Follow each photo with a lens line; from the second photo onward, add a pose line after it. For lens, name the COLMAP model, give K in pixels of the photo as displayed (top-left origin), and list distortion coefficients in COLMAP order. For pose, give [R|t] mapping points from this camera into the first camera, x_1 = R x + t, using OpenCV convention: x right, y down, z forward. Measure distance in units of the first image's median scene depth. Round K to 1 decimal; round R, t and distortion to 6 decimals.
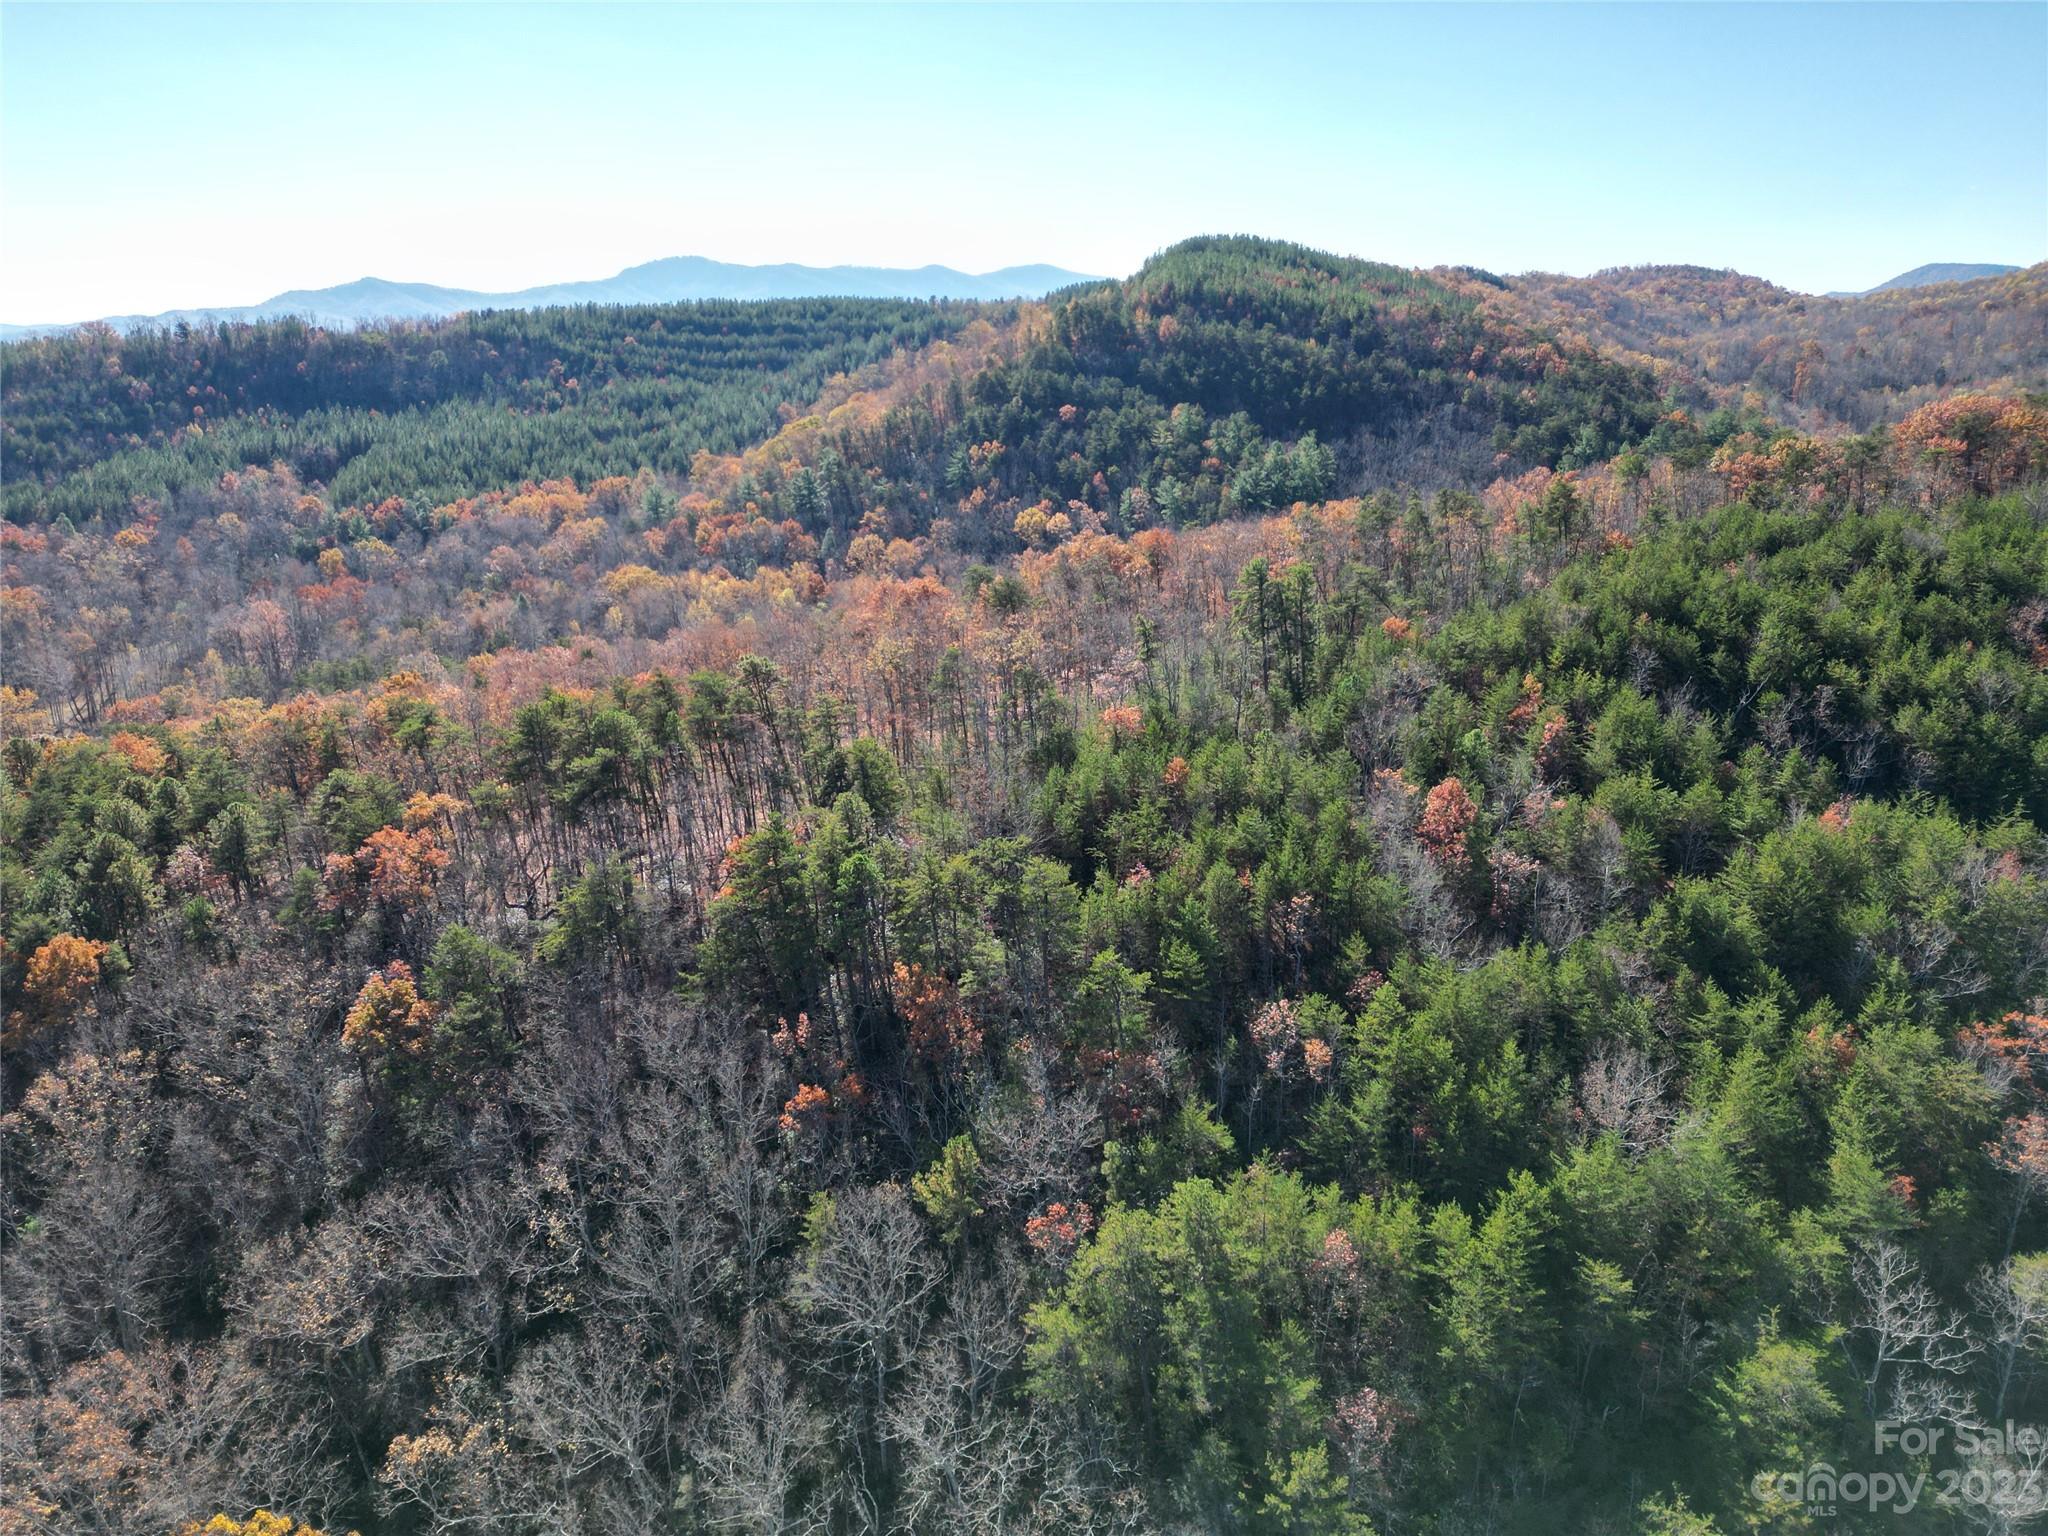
lens RADIAL K [[1433.1, 0, 1025.2], [0, 1433.1, 762.2], [0, 0, 1]] dist [0.079969, -0.072946]
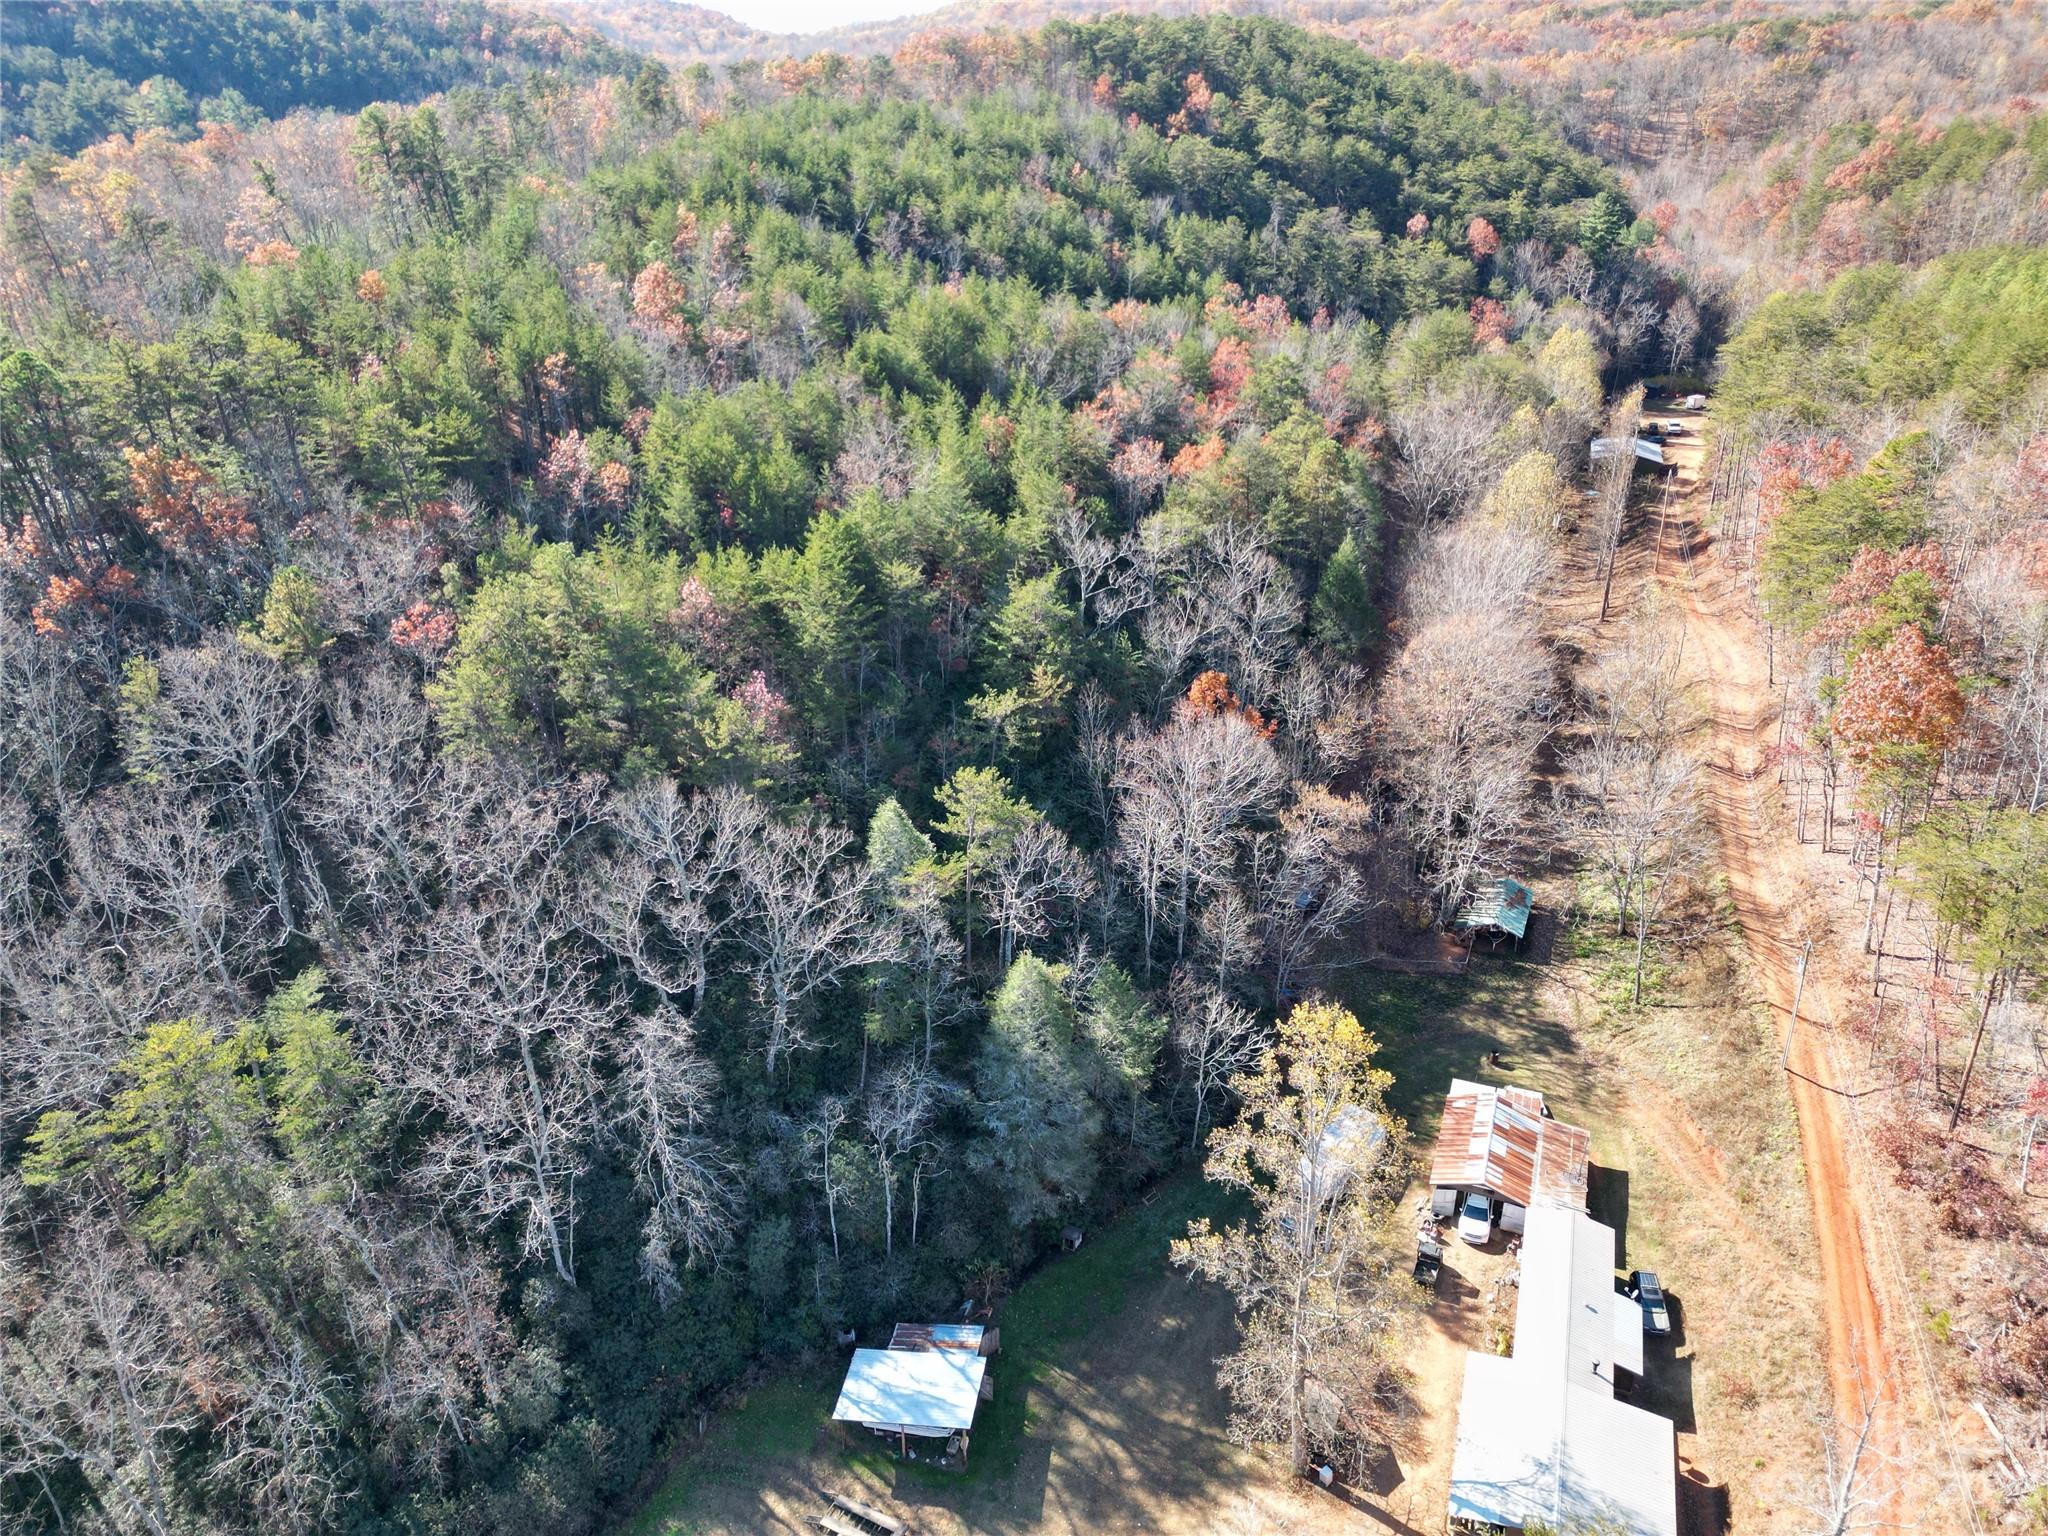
lens RADIAL K [[1431.1, 0, 1026.2], [0, 1431.1, 762.1], [0, 0, 1]] dist [0.078923, -0.070379]
pose [[0.805758, -0.256438, 0.533848, -0.126488], [0.175690, 0.964319, 0.198044, 0.181494], [-0.565586, -0.065784, 0.822062, -0.037765]]
